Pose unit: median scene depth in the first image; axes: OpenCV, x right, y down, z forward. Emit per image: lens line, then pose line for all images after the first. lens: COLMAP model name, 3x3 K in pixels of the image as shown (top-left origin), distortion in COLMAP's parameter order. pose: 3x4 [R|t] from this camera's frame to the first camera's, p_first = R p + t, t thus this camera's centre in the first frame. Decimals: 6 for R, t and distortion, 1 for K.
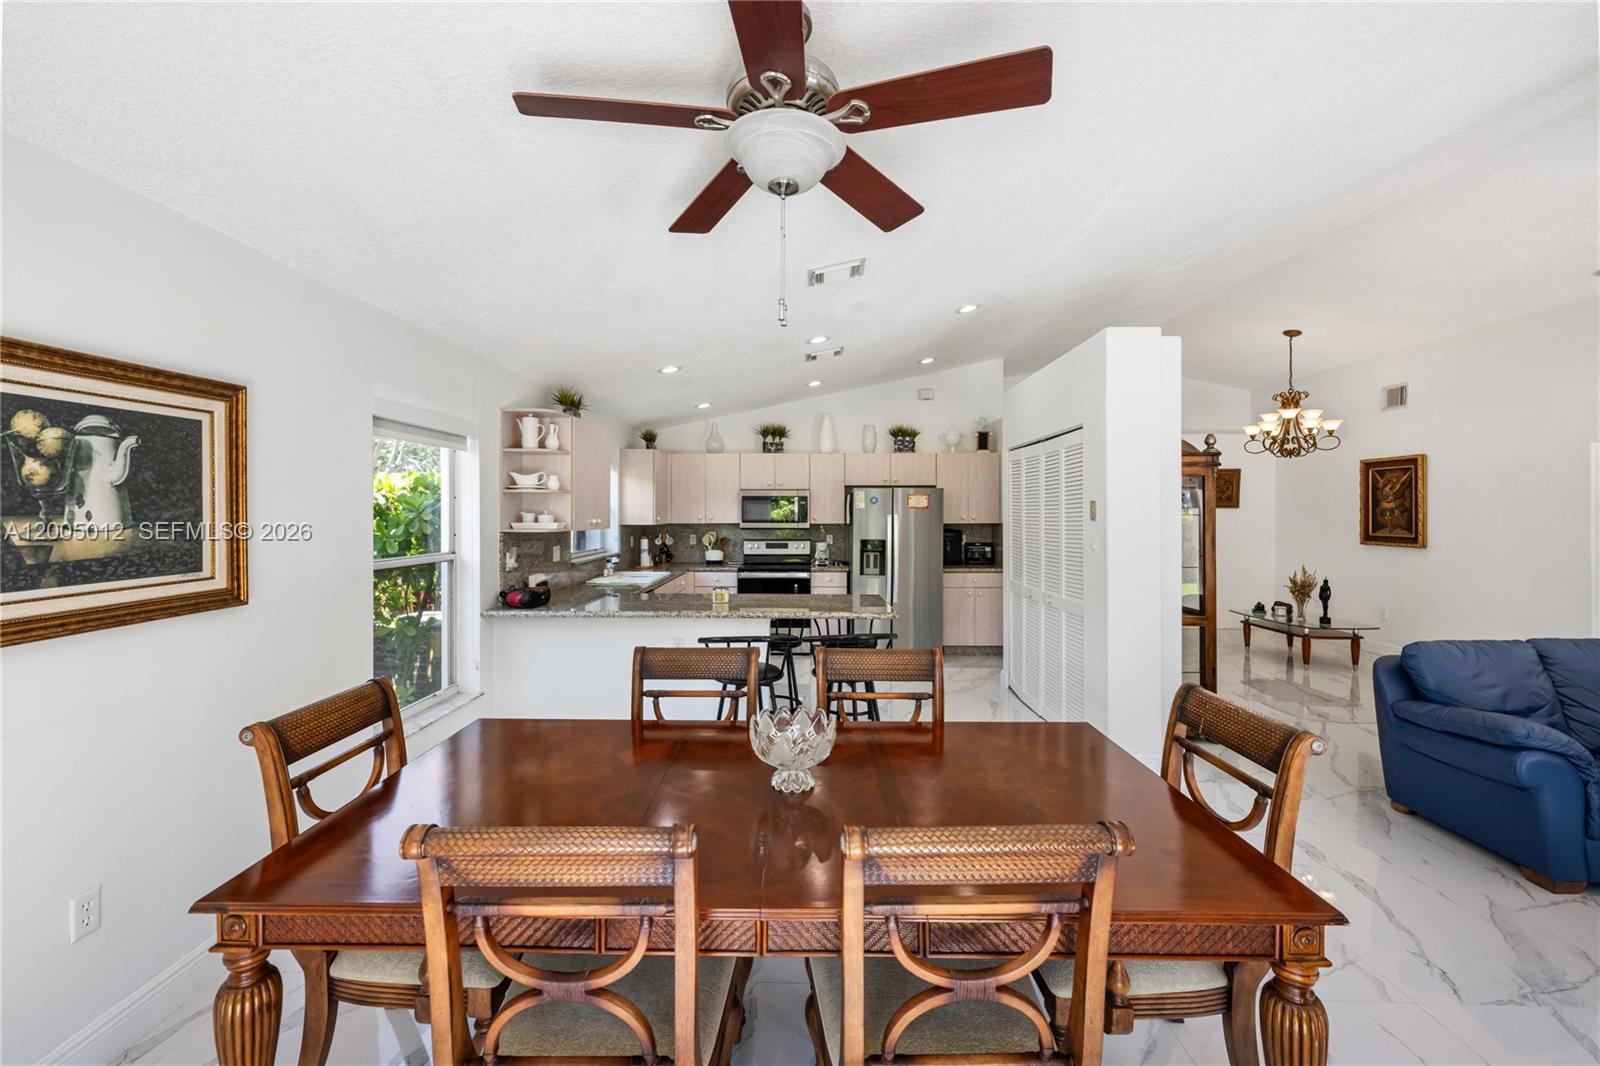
lens RADIAL K [[642.7, 0, 809.2], [0, 642.7, 512.4], [0, 0, 1]] dist [-0.001506, 0.000393]
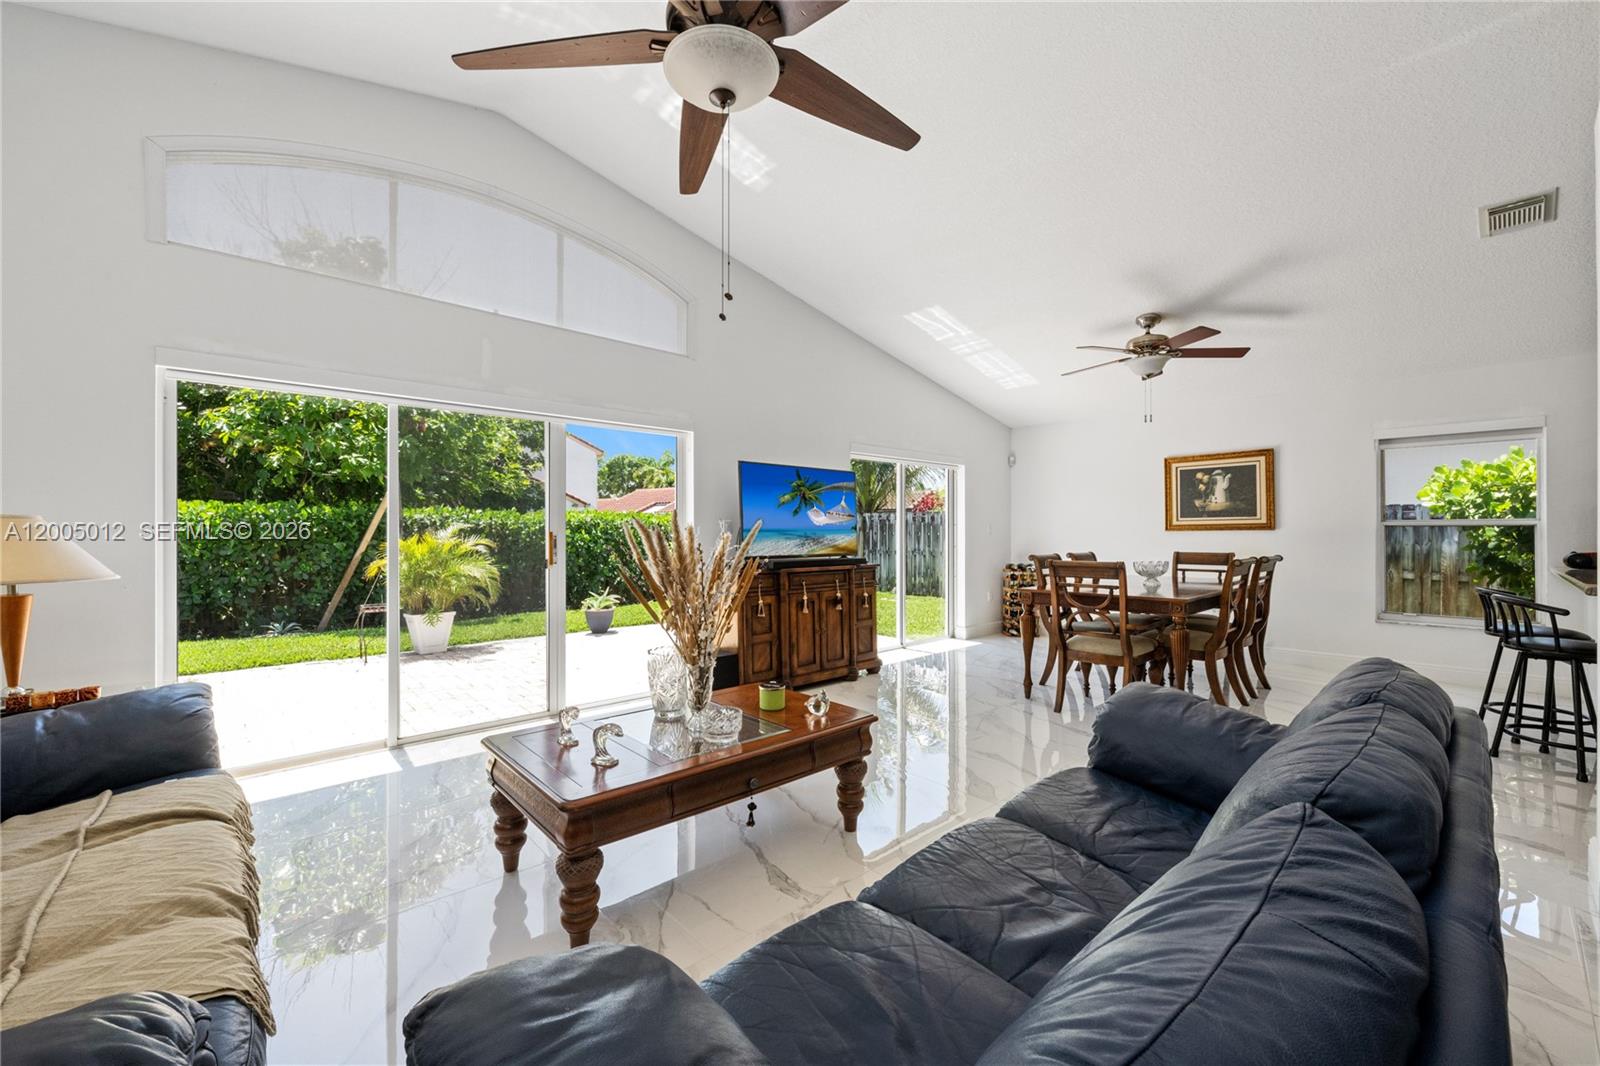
lens RADIAL K [[642.7, 0, 794.3], [0, 642.7, 533.7], [0, 0, 1]] dist [-0.001506, 0.000393]
pose [[-0.738261, -0.008950, -0.674456, 0.728880], [-0.006291, 0.999960, -0.006384, 0.057801], [0.674486, -0.000470, -0.738288, 0.495772]]
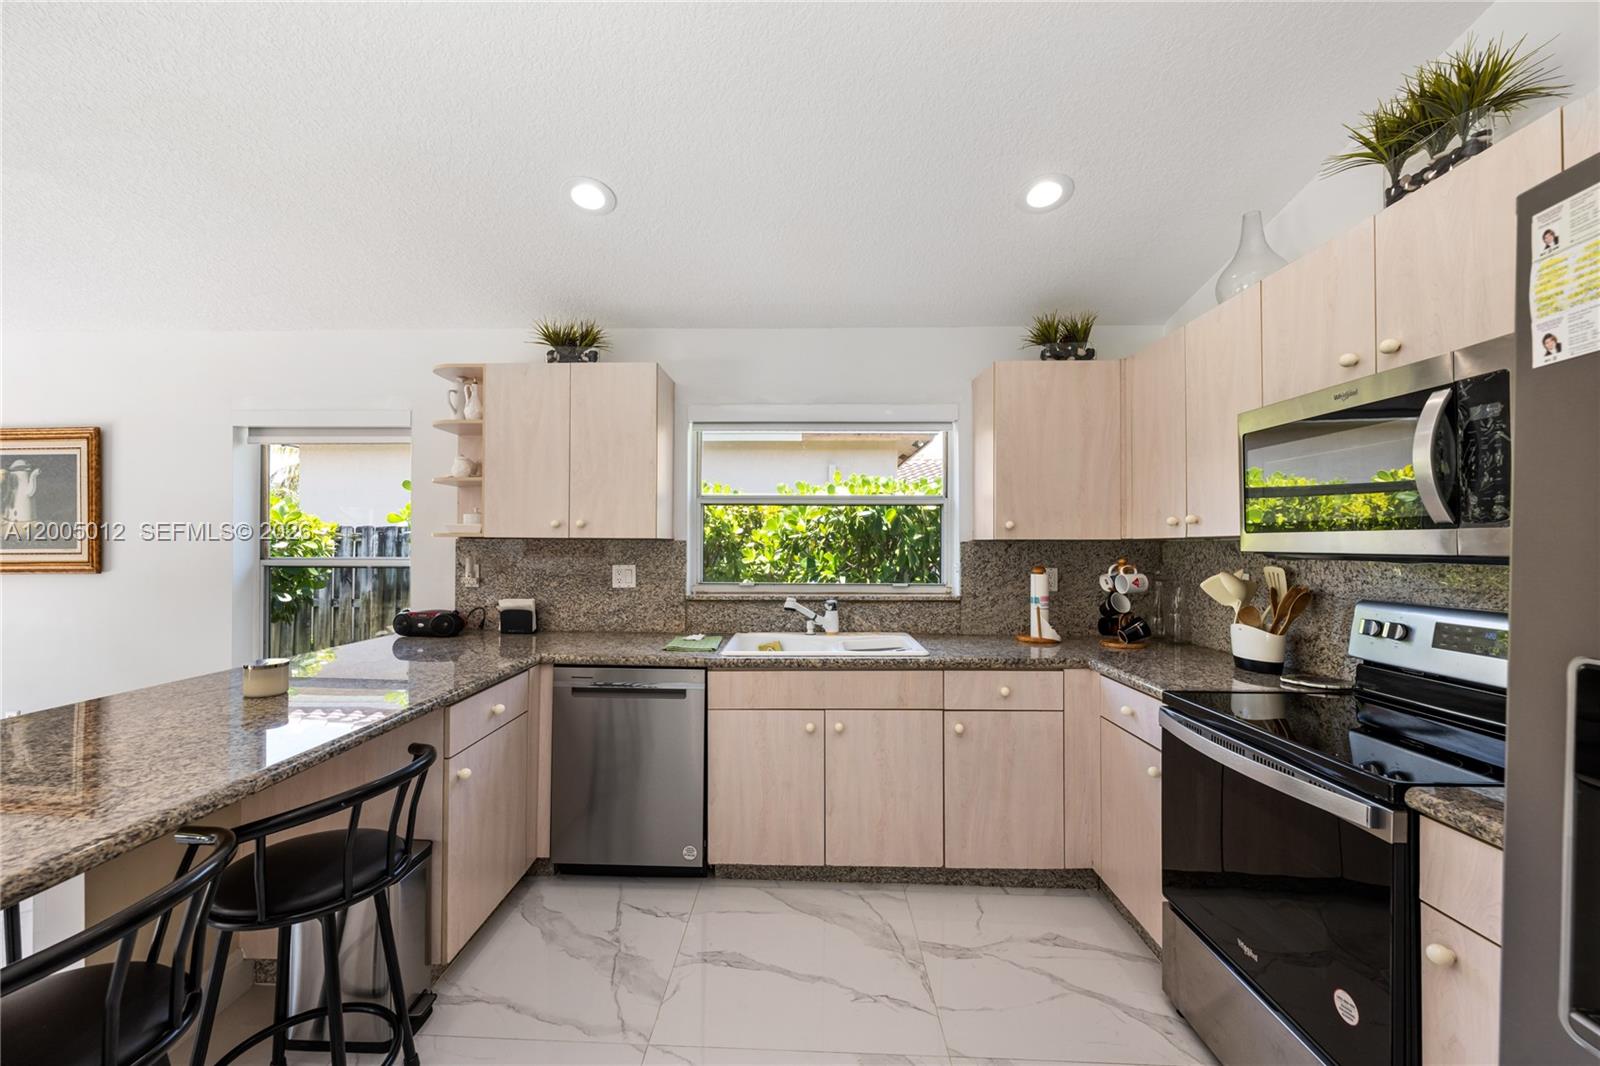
lens RADIAL K [[642.7, 0, 796.0], [0, 642.7, 541.4], [0, 0, 1]] dist [-0.001506, 0.000393]
pose [[-0.027853, -0.007144, -0.999587, 0.171154], [-0.004184, 0.999967, -0.007030, 0.022084], [0.999603, 0.003987, -0.027882, 0.809498]]
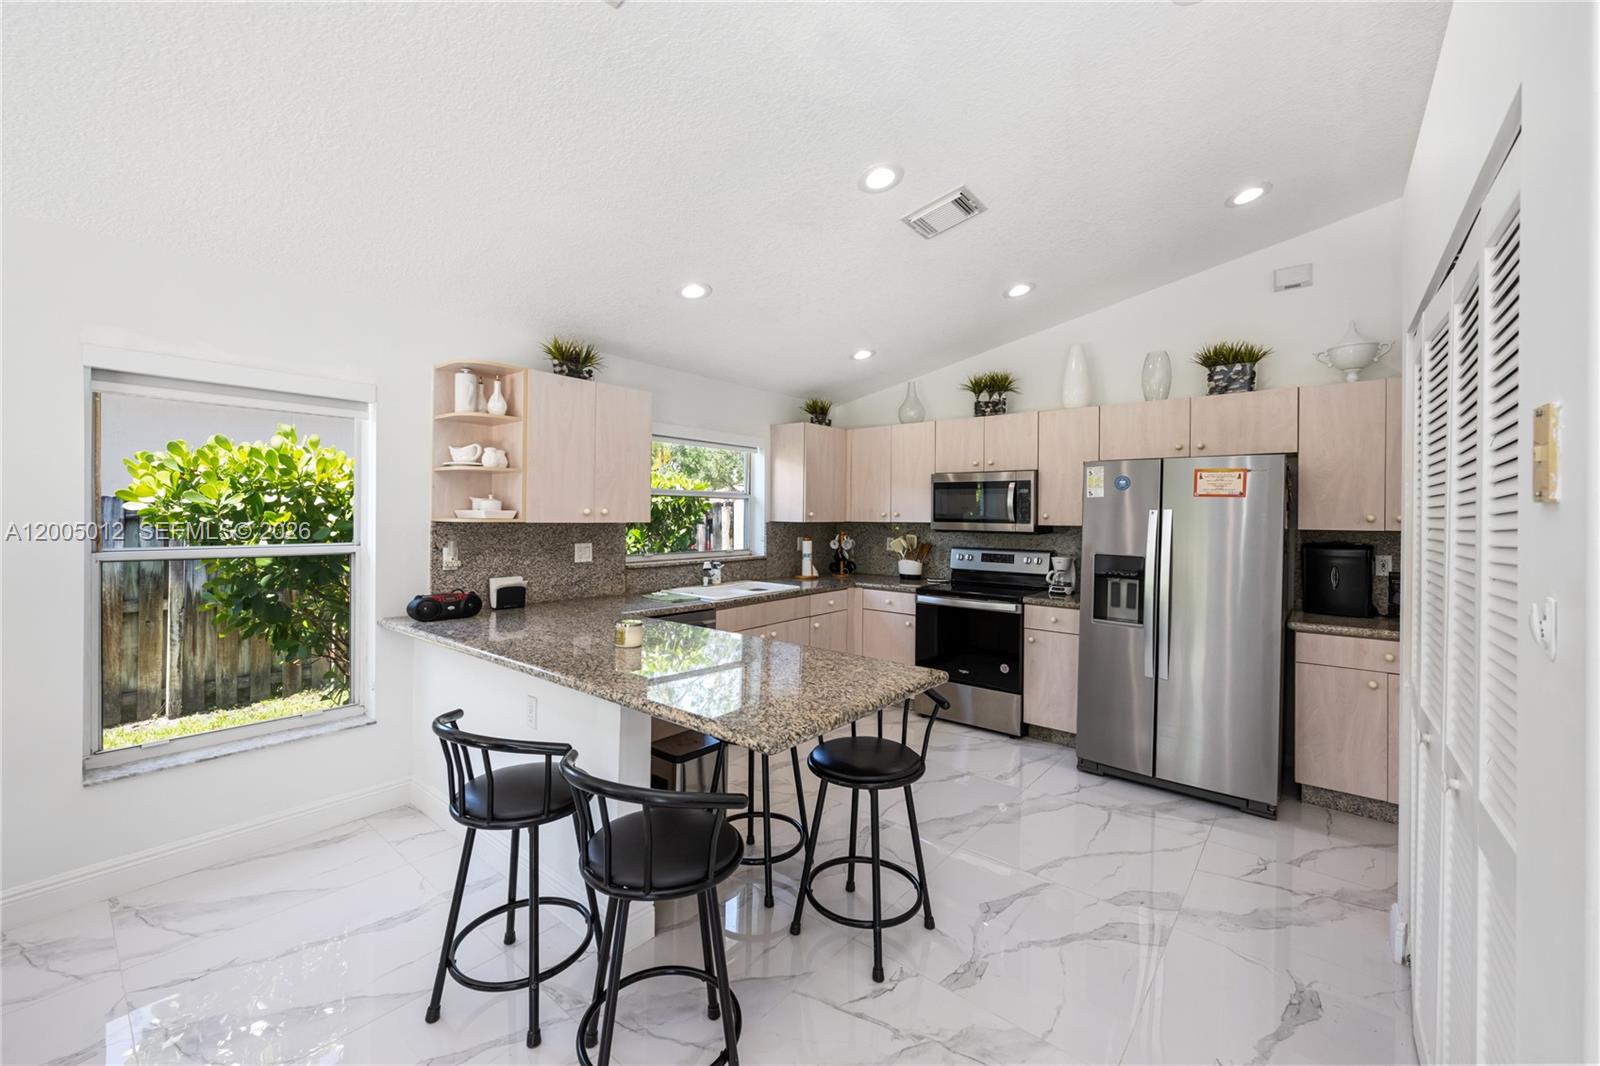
lens RADIAL K [[642.7, 0, 798.5], [0, 642.7, 523.5], [0, 0, 1]] dist [-0.001506, 0.000393]
pose [[0.779130, 0.015452, -0.626672, 0.210240], [-0.009624, 0.999873, 0.012688, 0.010454], [0.626789, -0.003855, 0.779179, 0.372526]]
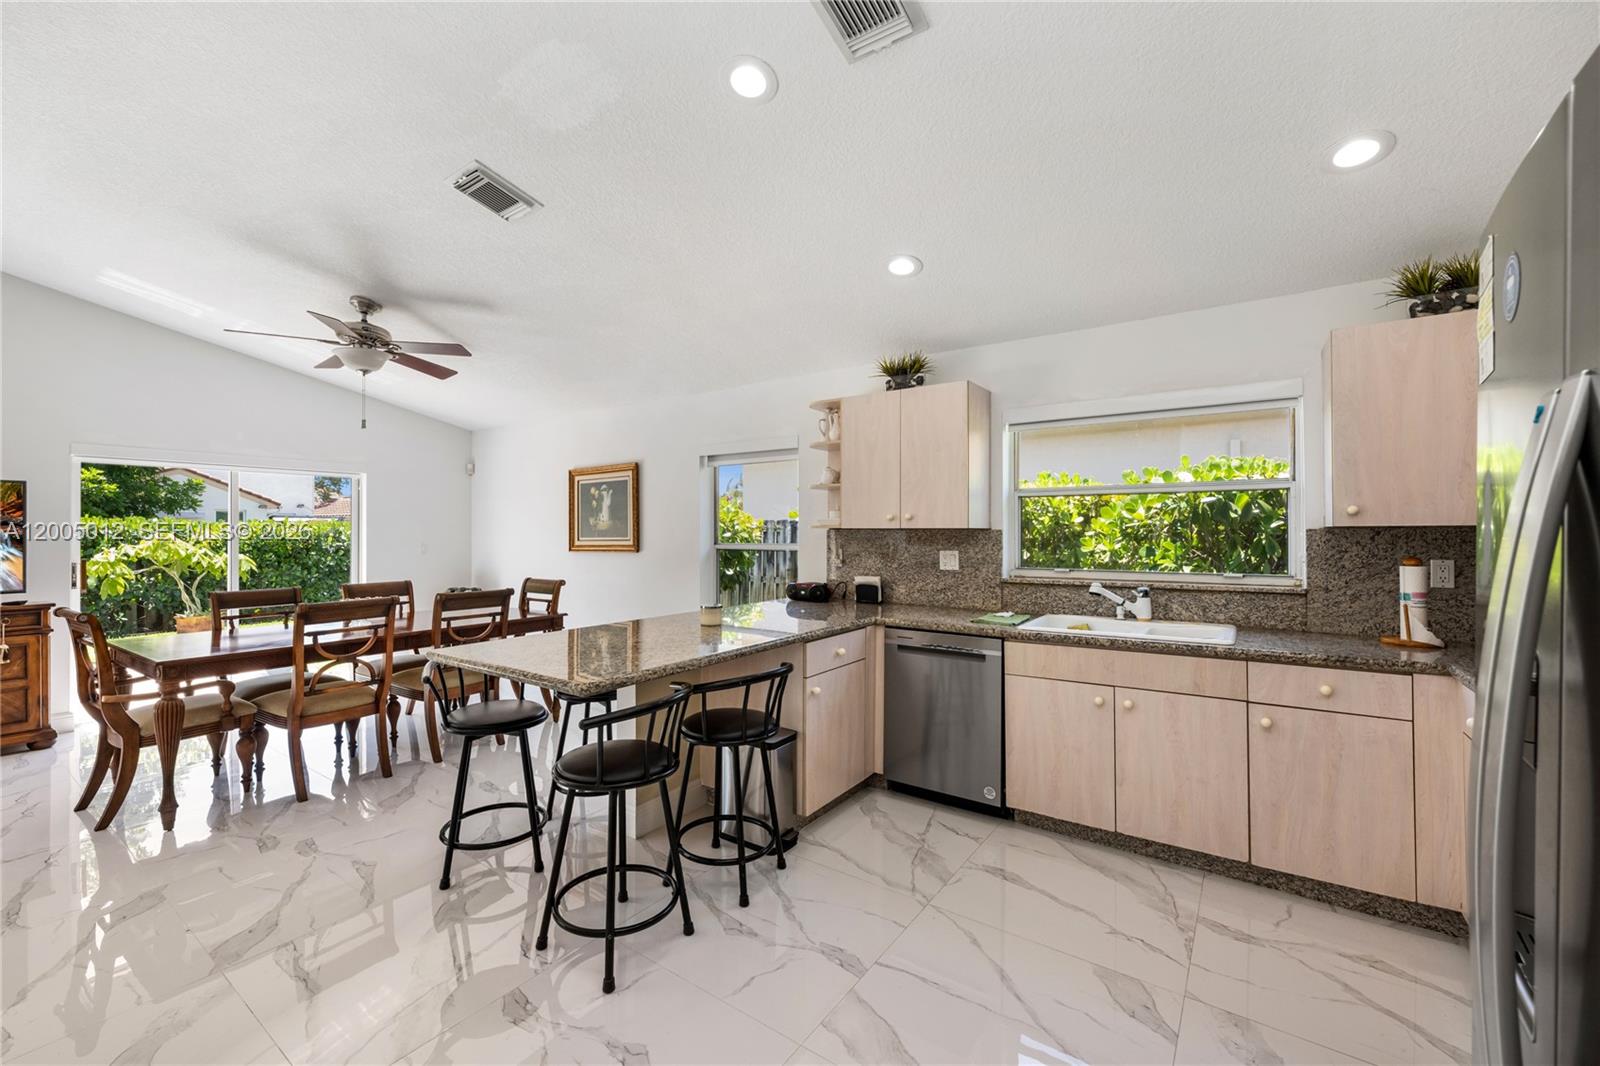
lens RADIAL K [[642.7, 0, 802.9], [0, 642.7, 527.2], [0, 0, 1]] dist [-0.001506, 0.000393]
pose [[-0.563470, -0.010051, -0.826075, 0.233513], [-0.001777, 0.999938, -0.010954, 0.022529], [0.826134, -0.004704, -0.563454, 0.876420]]
